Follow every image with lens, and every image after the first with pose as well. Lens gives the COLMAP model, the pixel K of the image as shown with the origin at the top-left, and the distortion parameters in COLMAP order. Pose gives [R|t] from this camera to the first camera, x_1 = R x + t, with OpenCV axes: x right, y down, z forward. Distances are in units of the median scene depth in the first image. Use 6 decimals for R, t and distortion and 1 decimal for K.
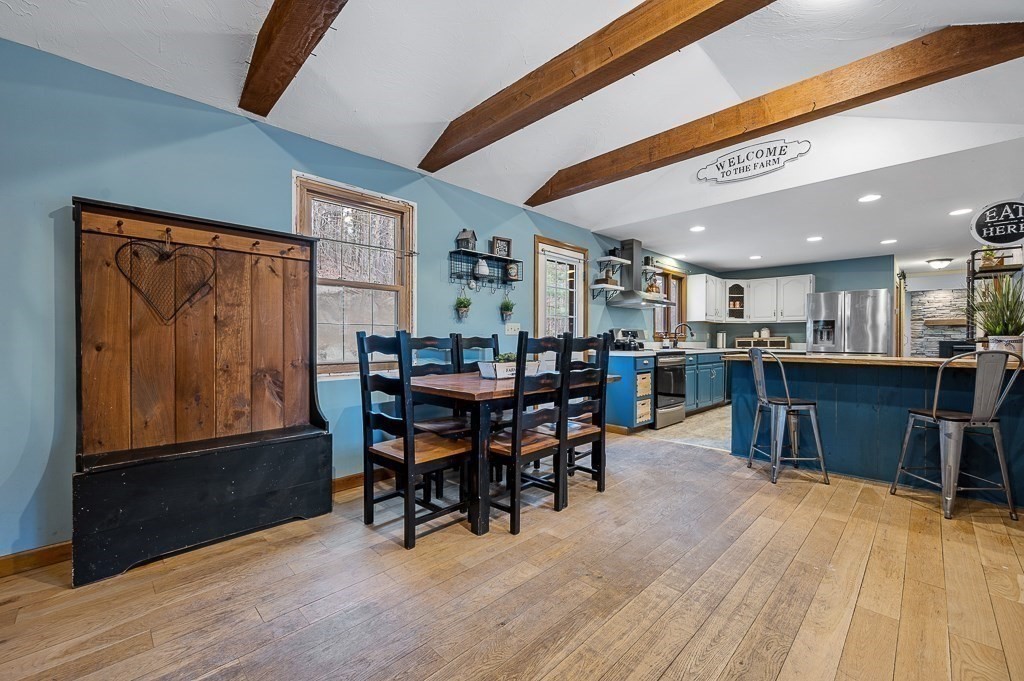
lens RADIAL K [[415.7, 0, 508.7], [0, 415.7, 339.5], [0, 0, 1]] dist [-0.000526, -0.000098]
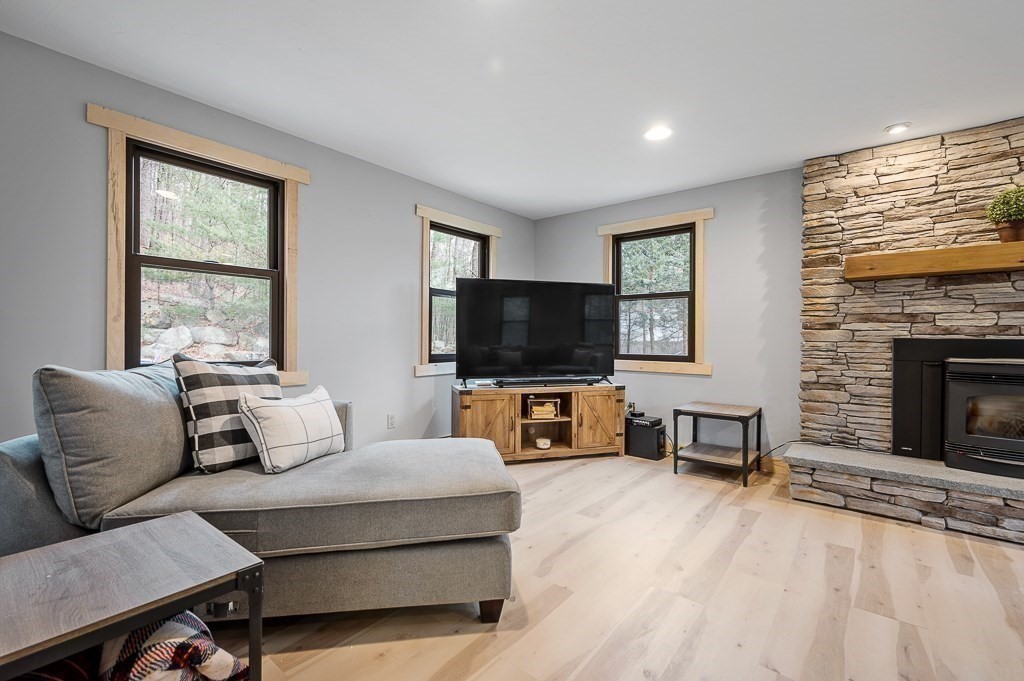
lens RADIAL K [[459.7, 0, 505.3], [0, 459.7, 341.1], [0, 0, 1]] dist [0.001822, 0.000578]
pose [[0.994323, -0.000339, 0.106401, 0.752552], [-0.000074, 0.999992, 0.003876, 0.003922], [-0.106402, -0.003862, 0.994316, 0.727614]]
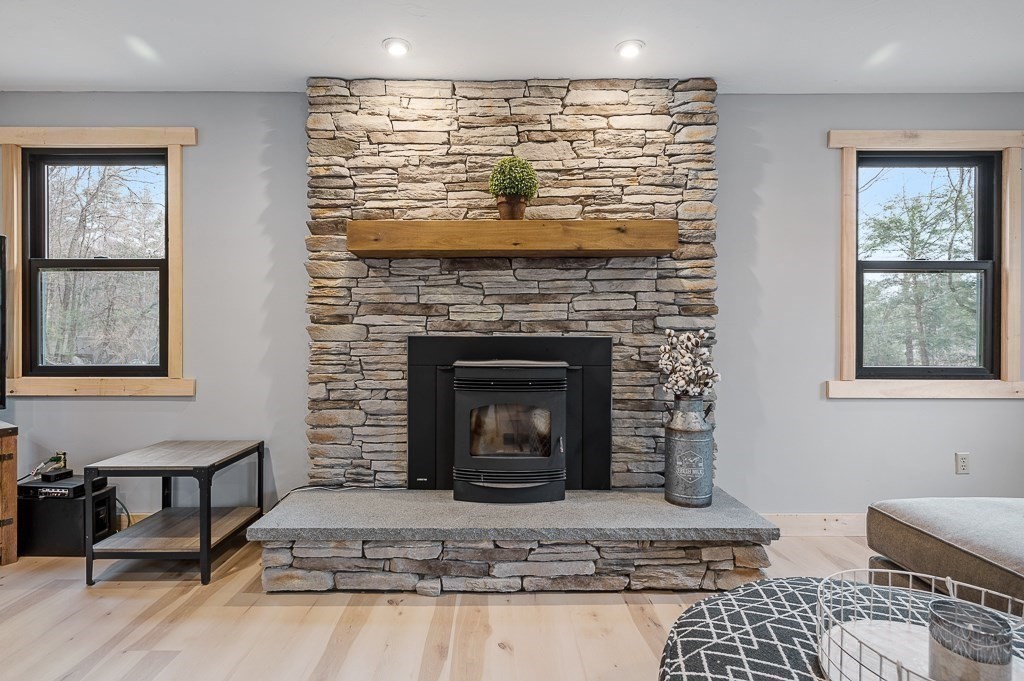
lens RADIAL K [[512.8, 0, 511.2], [0, 512.8, 339.0], [0, 0, 1]] dist [0.002557, 0.000493]
pose [[0.684222, -0.008063, 0.729229, 0.877793], [0.005519, 0.999967, 0.005879, 0.003568], [-0.729253, 0.000002, 0.684244, 0.784642]]
